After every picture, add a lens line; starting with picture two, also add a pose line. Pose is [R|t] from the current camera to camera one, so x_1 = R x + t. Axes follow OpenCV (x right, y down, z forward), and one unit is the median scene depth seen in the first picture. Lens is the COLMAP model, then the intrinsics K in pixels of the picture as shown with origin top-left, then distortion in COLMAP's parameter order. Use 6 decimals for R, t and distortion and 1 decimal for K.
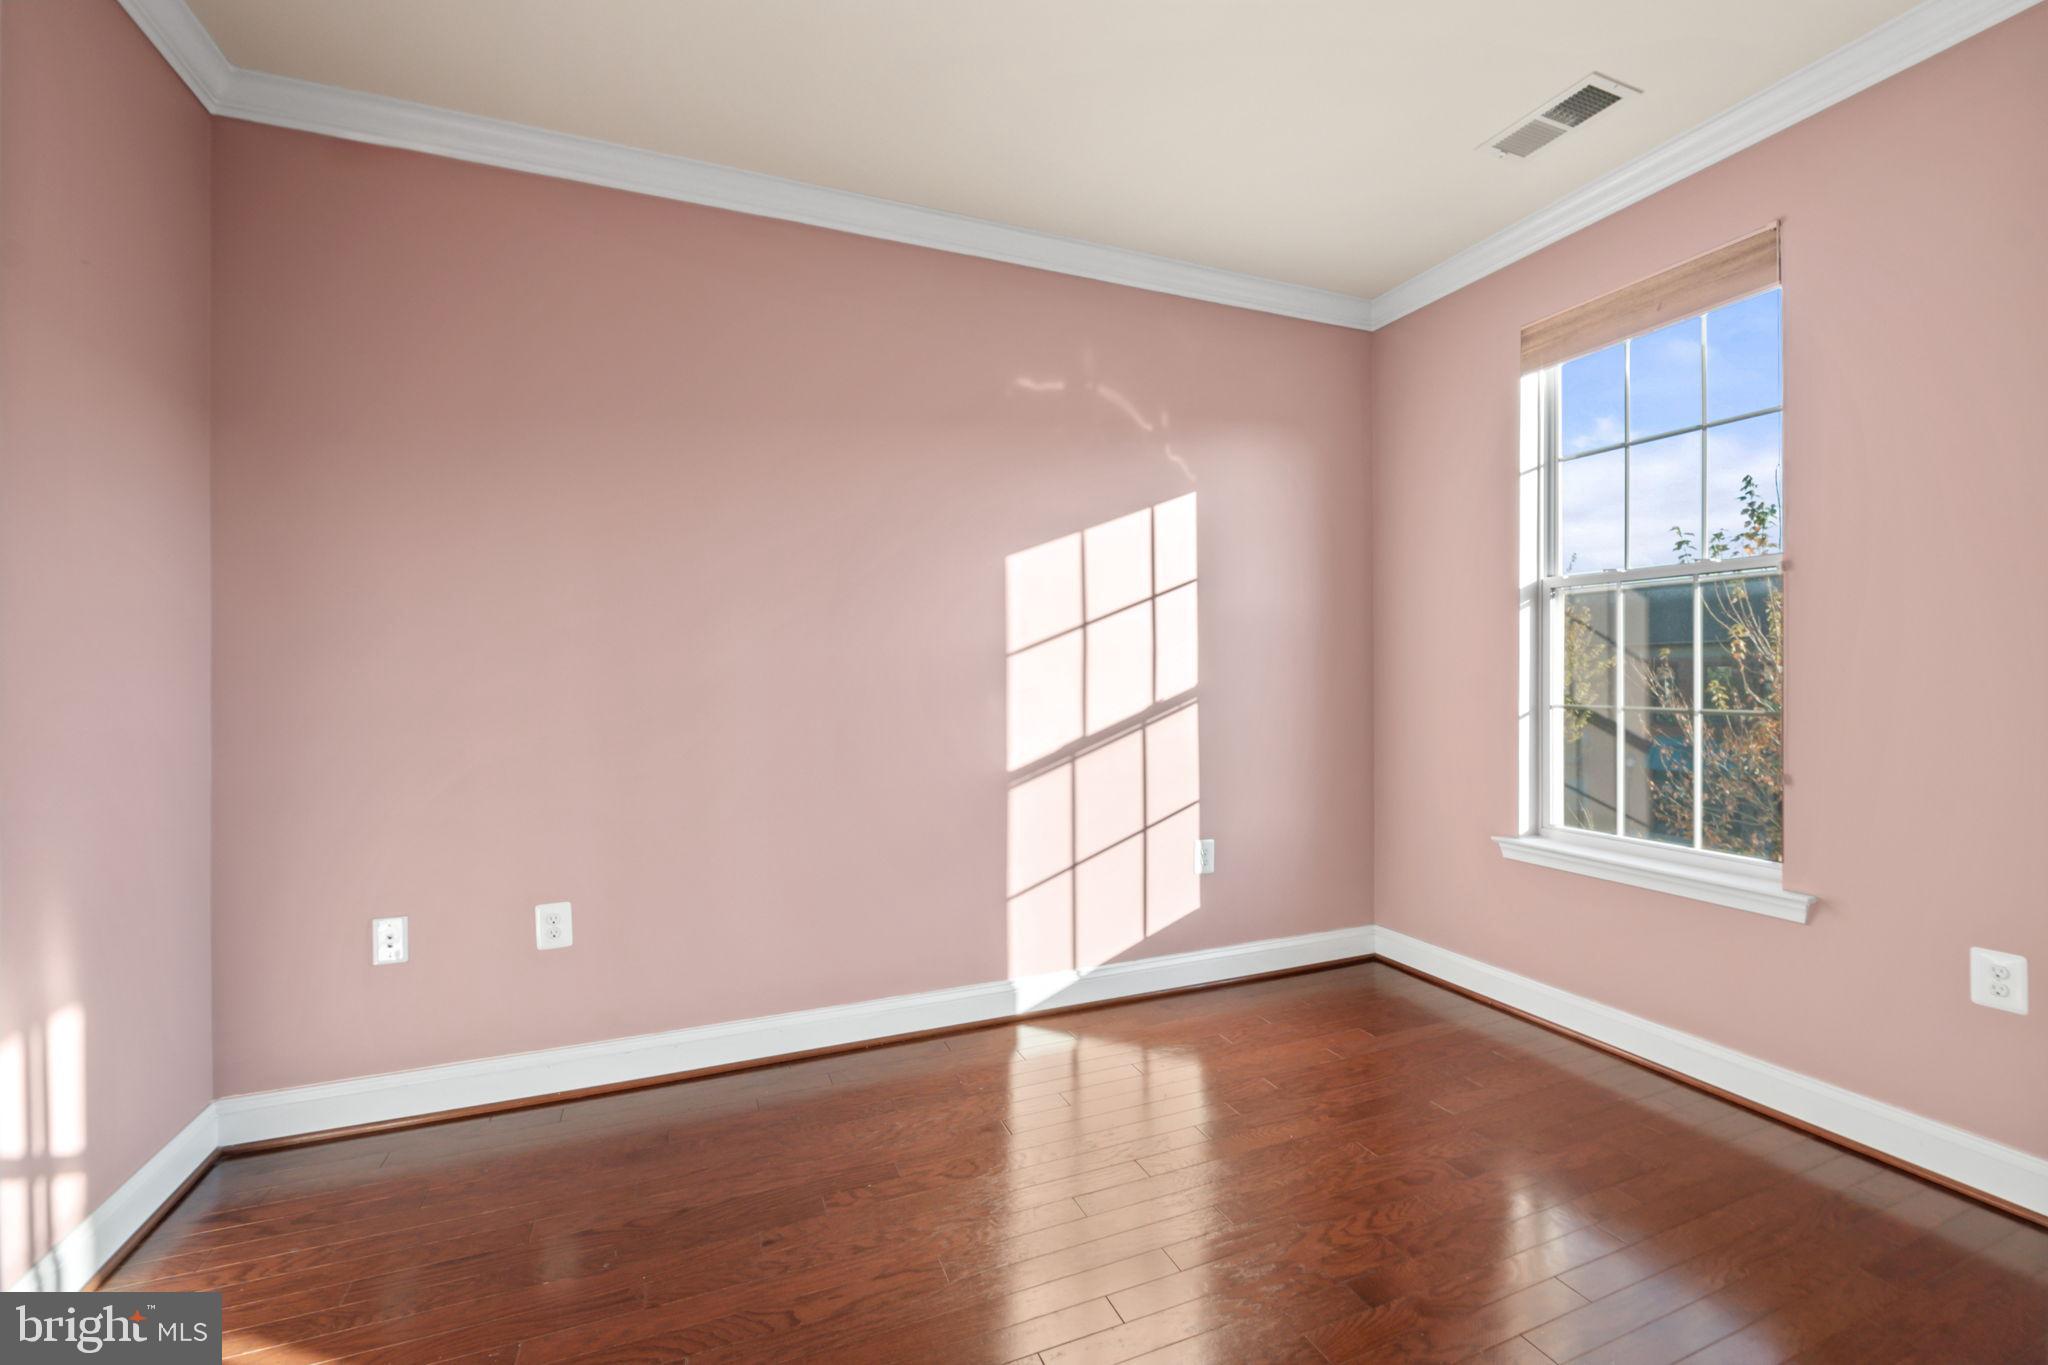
lens RADIAL K [[855.0, 0, 1028.8], [0, 855.0, 675.8], [0, 0, 1]] dist [-0.016048, 0.000088]
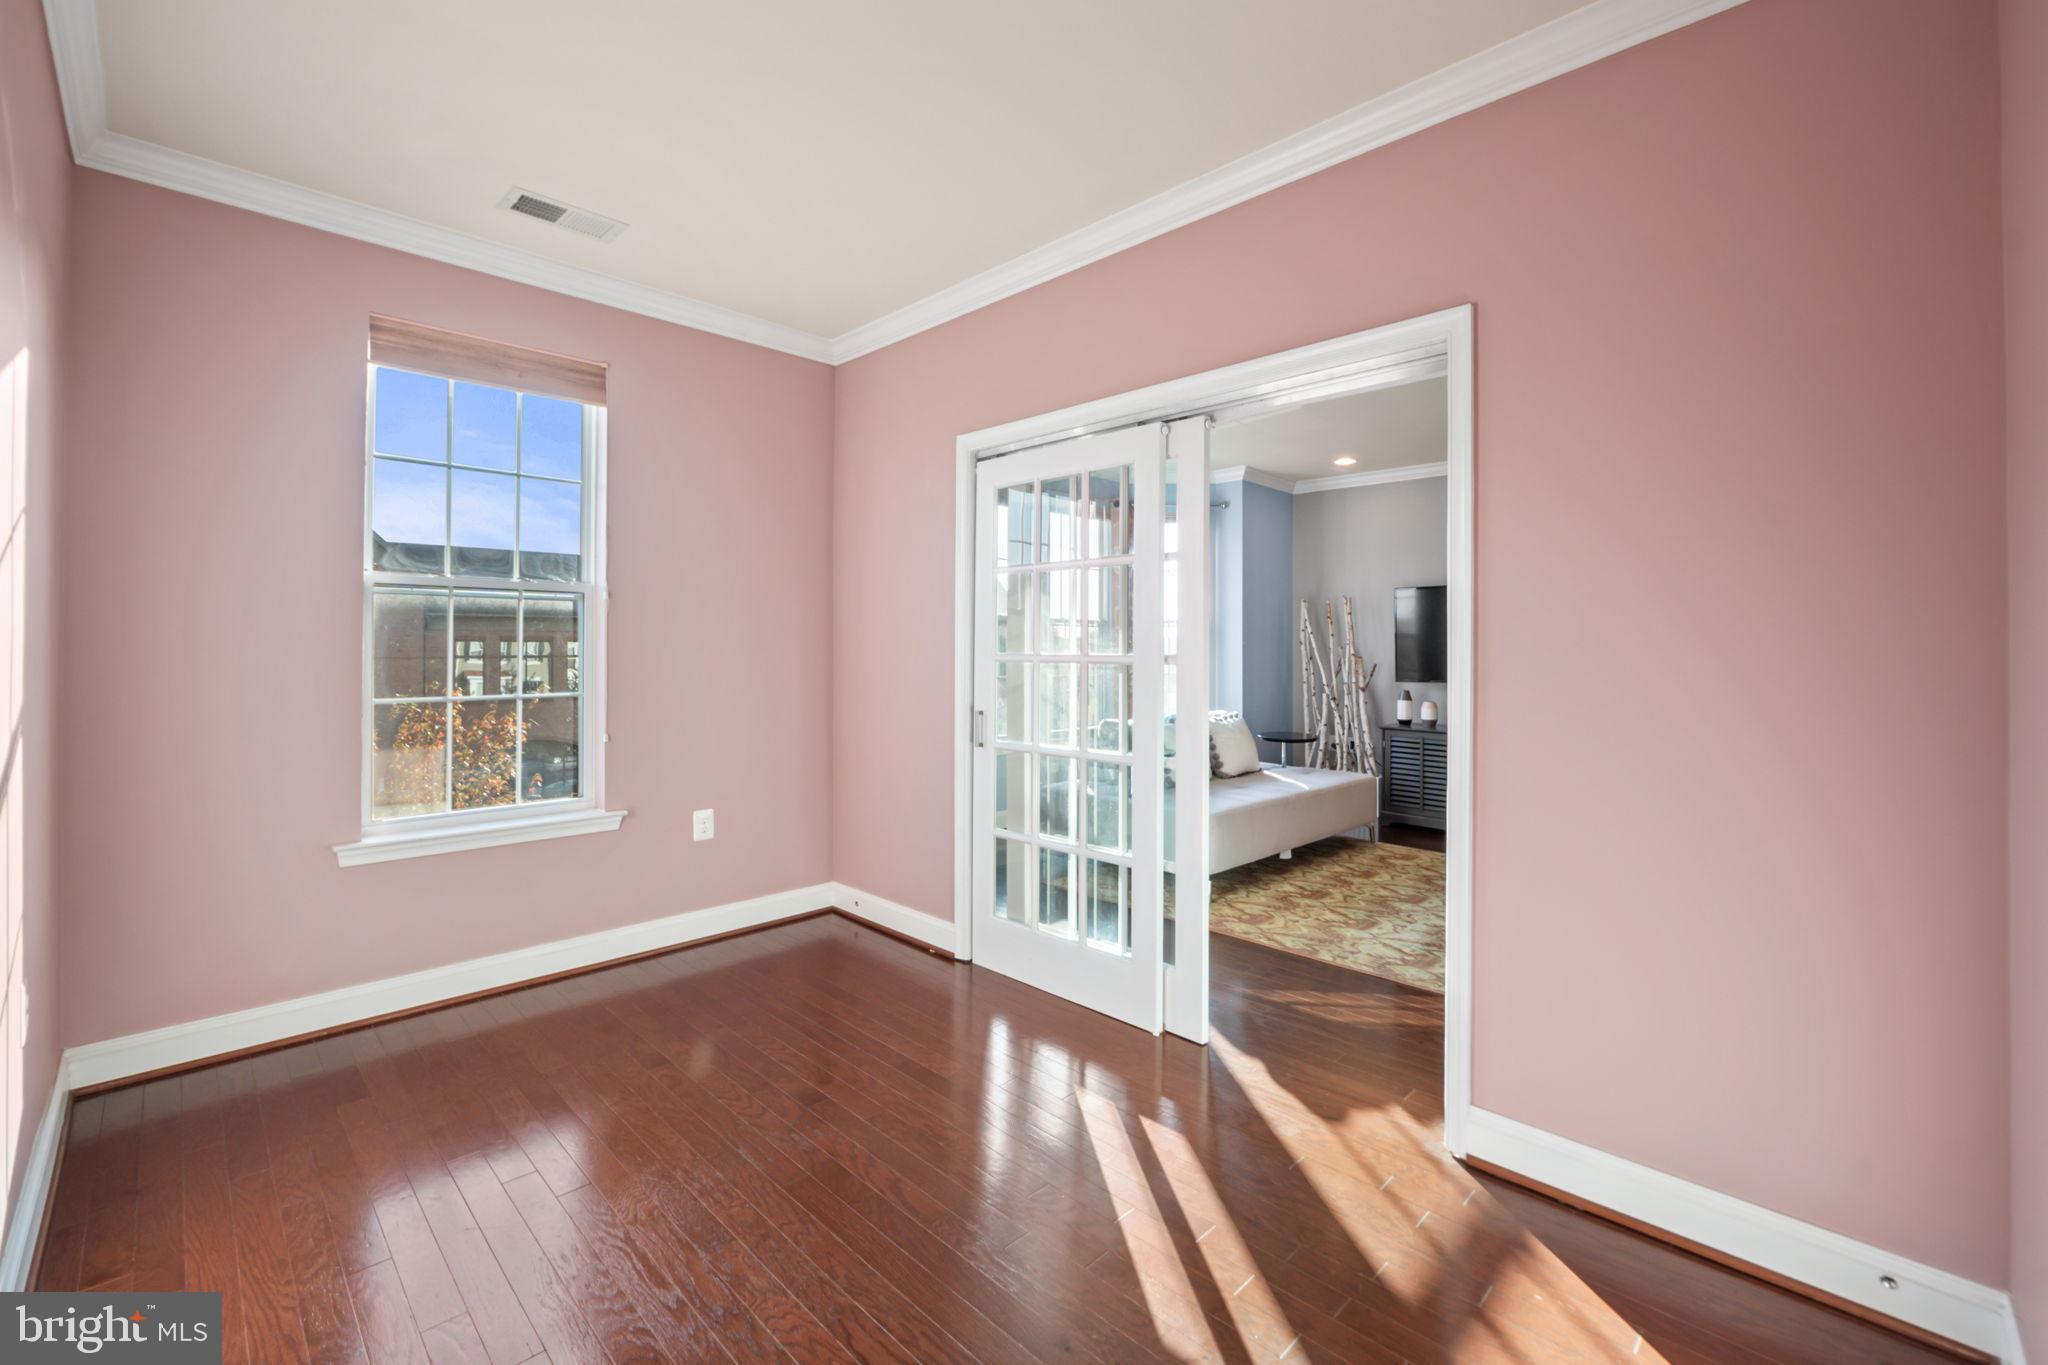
lens RADIAL K [[855.0, 0, 1028.8], [0, 855.0, 675.8], [0, 0, 1]] dist [-0.016048, 0.000088]
pose [[-0.387667, -0.013149, 0.921706, -0.702970], [0.009123, 0.999795, 0.018100, -0.006796], [-0.921754, 0.015426, -0.387467, 0.792687]]
